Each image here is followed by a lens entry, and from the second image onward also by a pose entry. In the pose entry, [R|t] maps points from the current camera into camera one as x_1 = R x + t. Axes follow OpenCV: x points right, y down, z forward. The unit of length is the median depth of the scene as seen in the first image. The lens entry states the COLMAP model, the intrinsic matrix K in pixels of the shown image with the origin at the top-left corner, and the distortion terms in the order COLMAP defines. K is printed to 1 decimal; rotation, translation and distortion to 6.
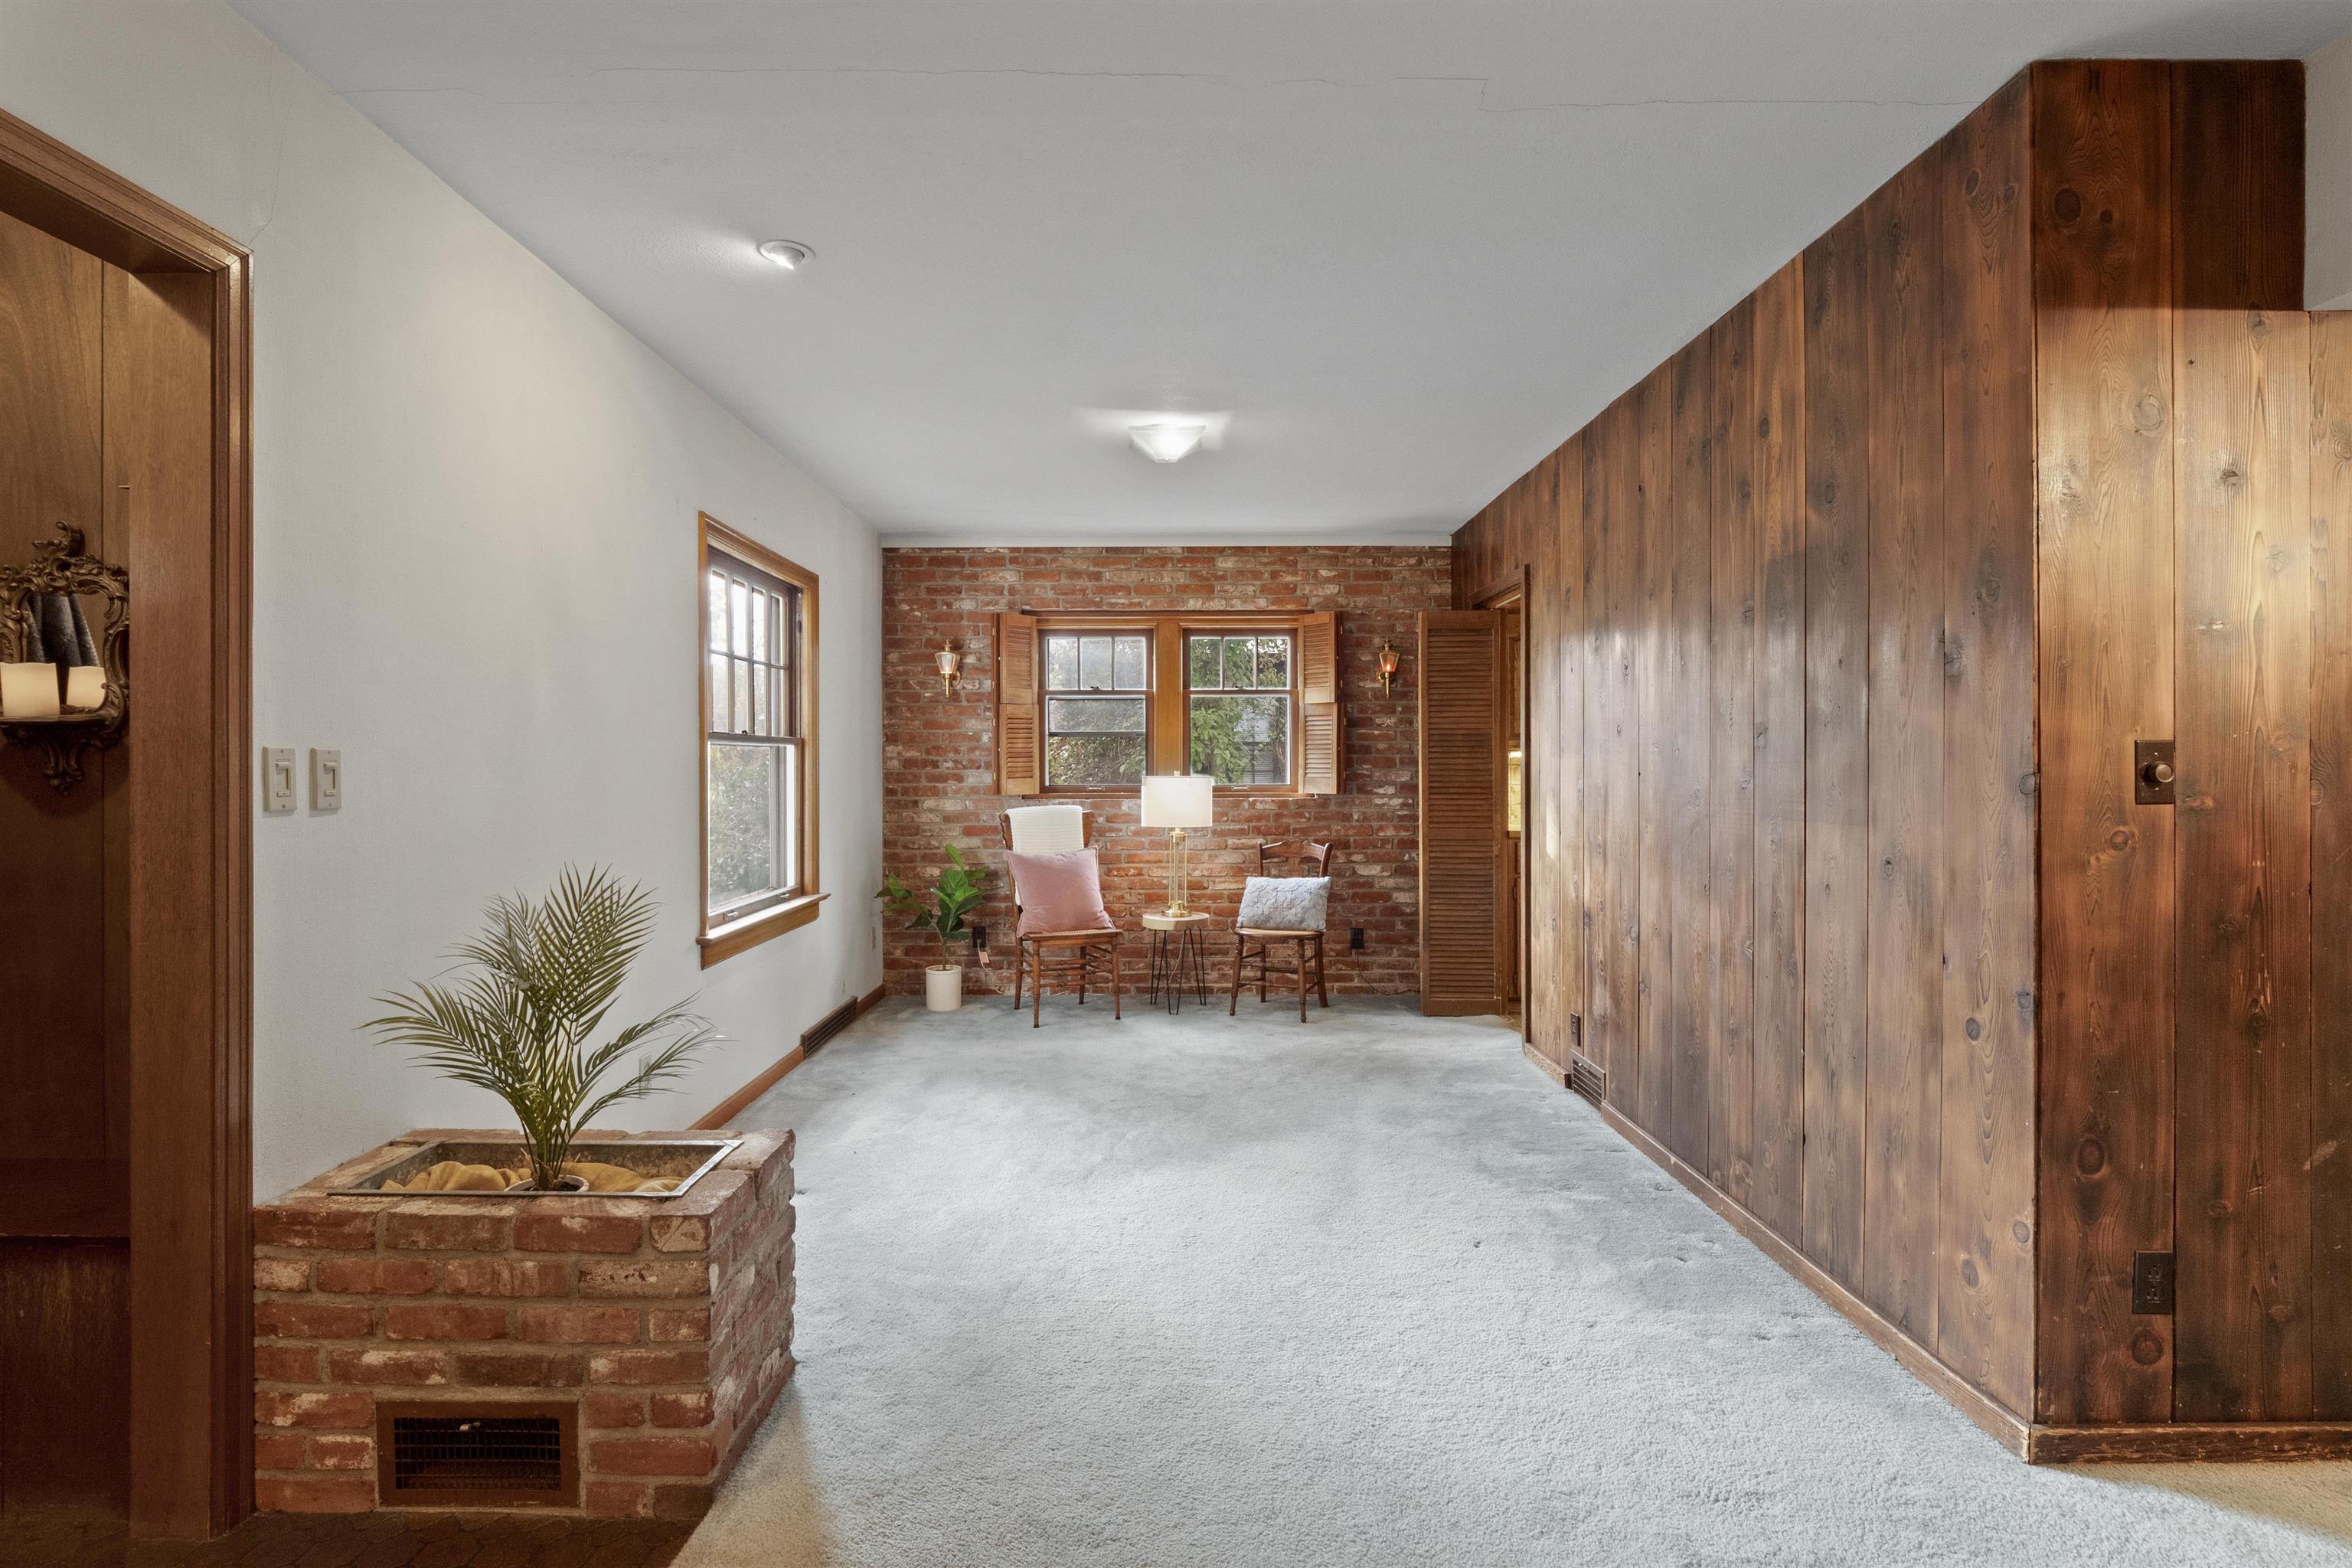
lens RADIAL K [[1149.1, 0, 1174.3], [0, 1149.1, 781.0], [0, 0, 1]] dist [-0.000869, 0.000186]
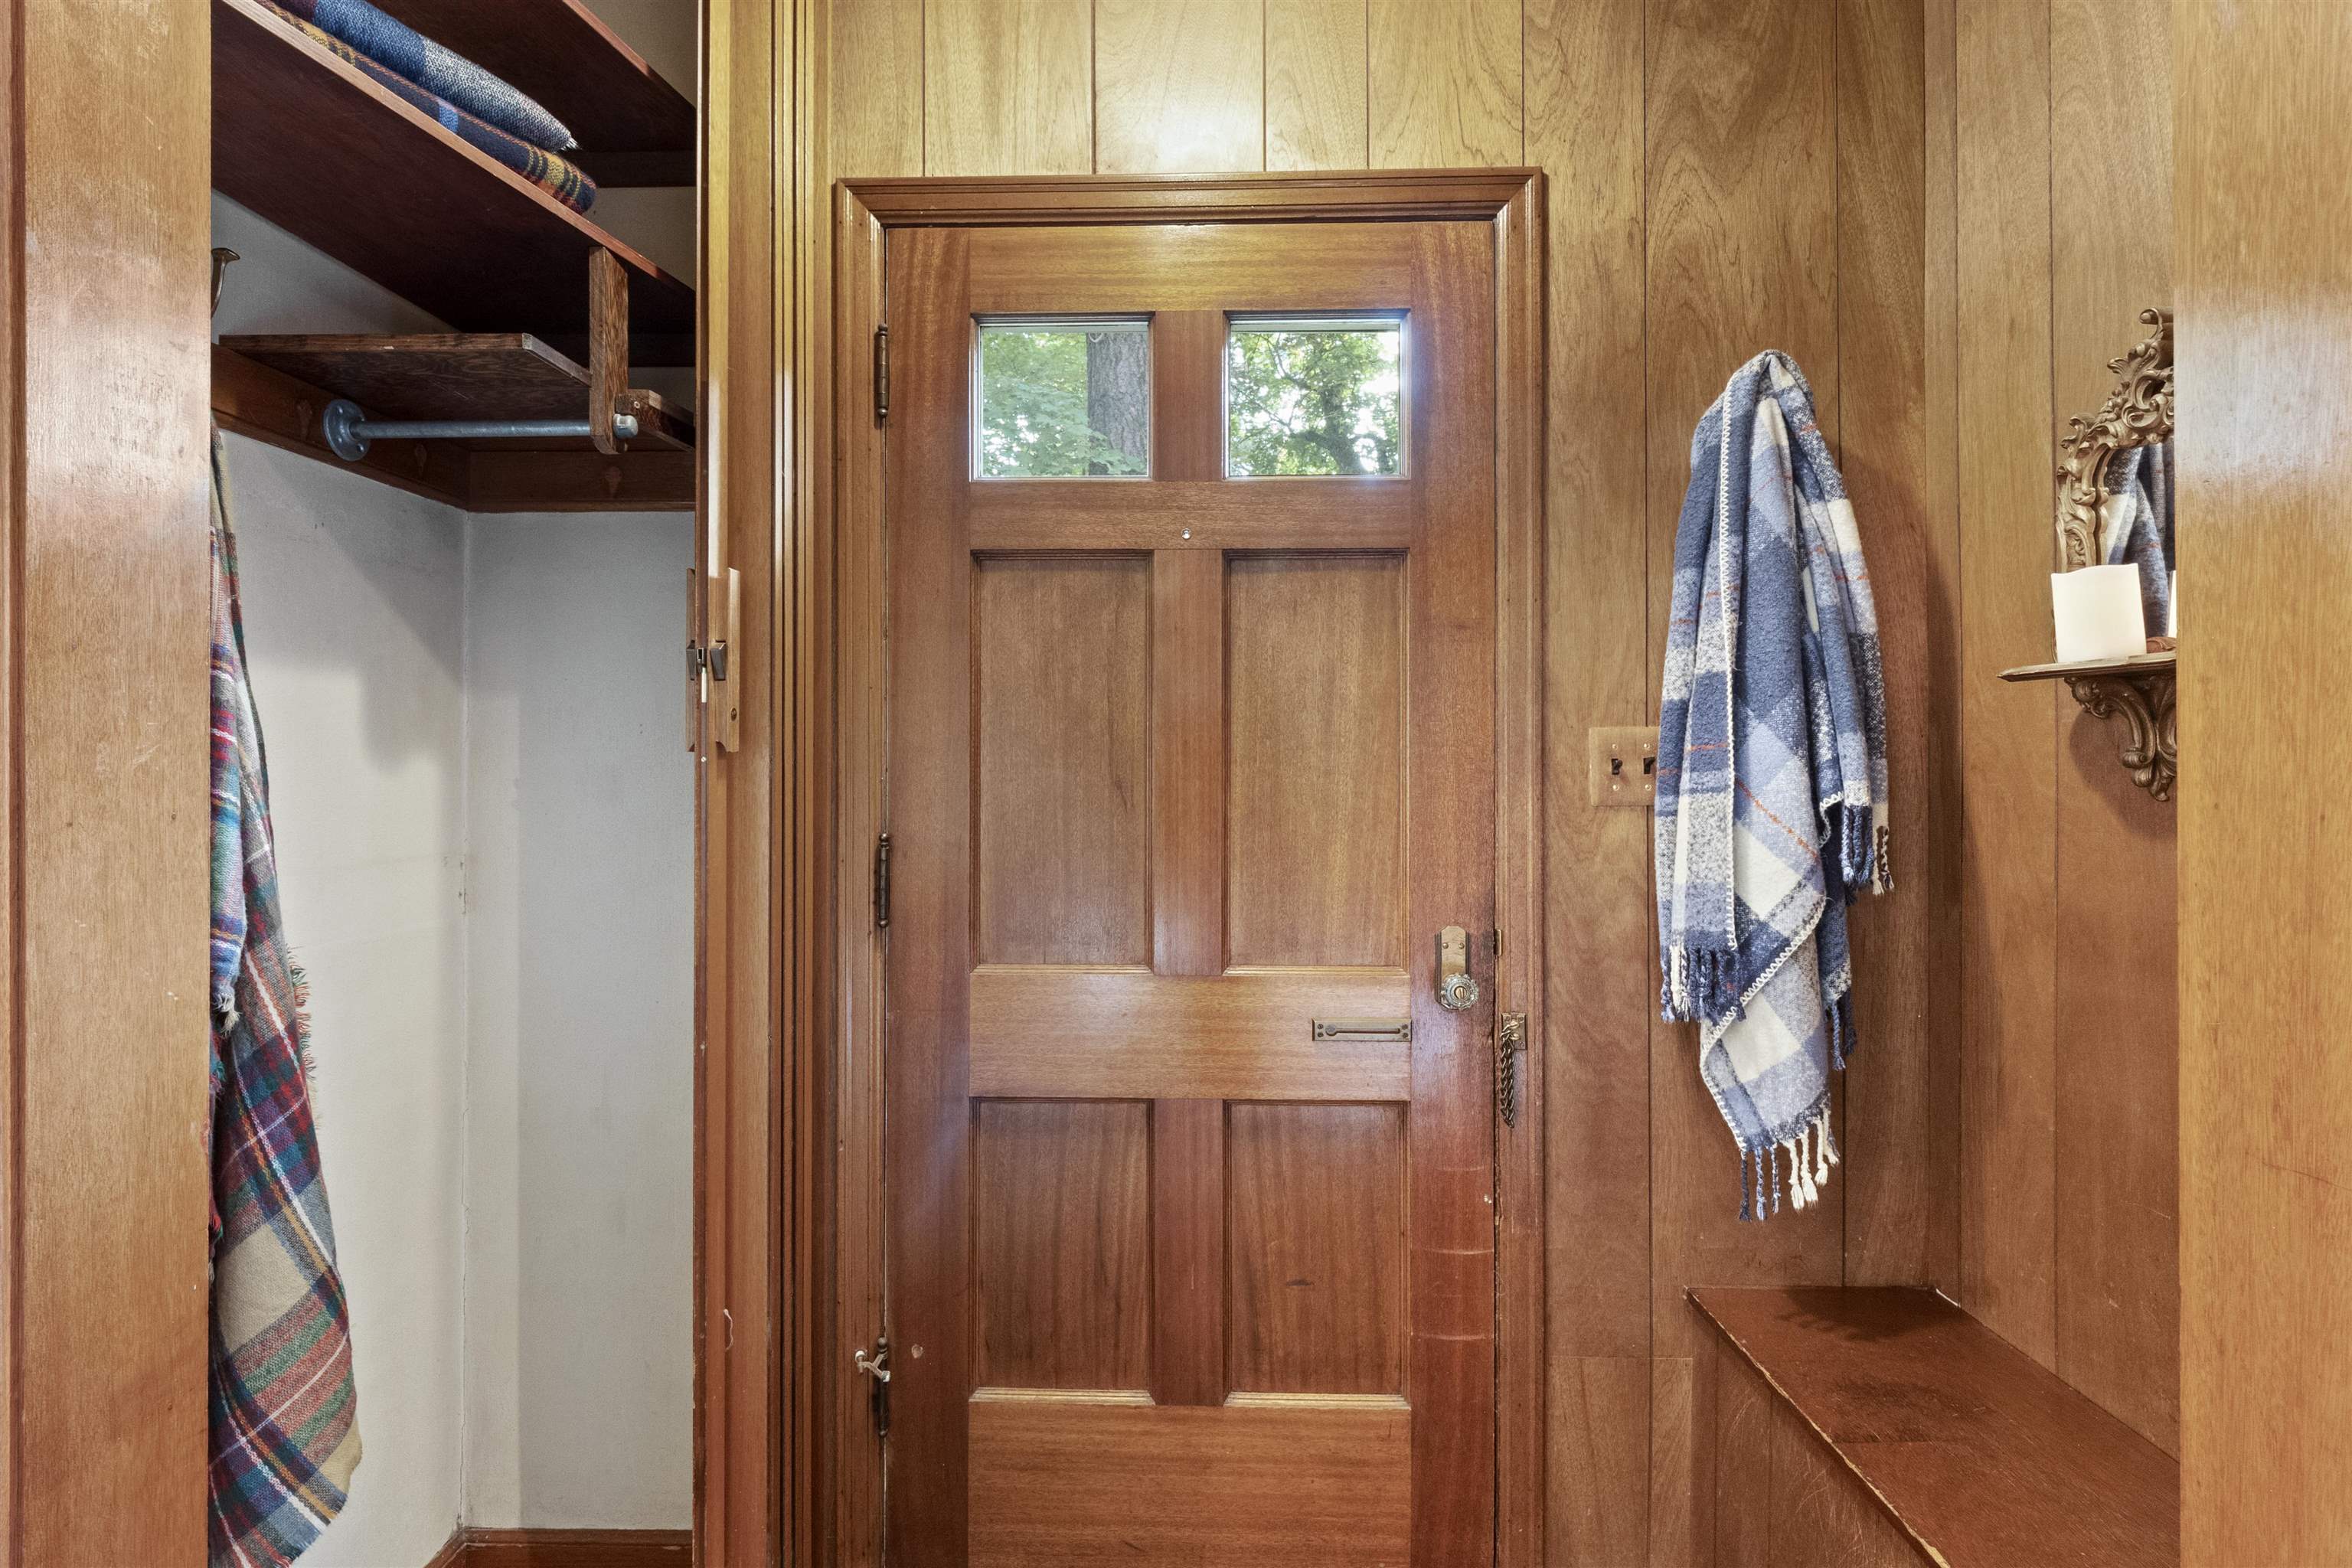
lens RADIAL K [[1149.1, 0, 1174.9], [0, 1149.1, 763.6], [0, 0, 1]] dist [-0.000869, 0.000186]
pose [[-0.020557, -0.004203, -0.999780, -0.402759], [0.001494, 0.999990, -0.004235, -0.003143], [0.999788, -0.001581, -0.020550, 0.538265]]
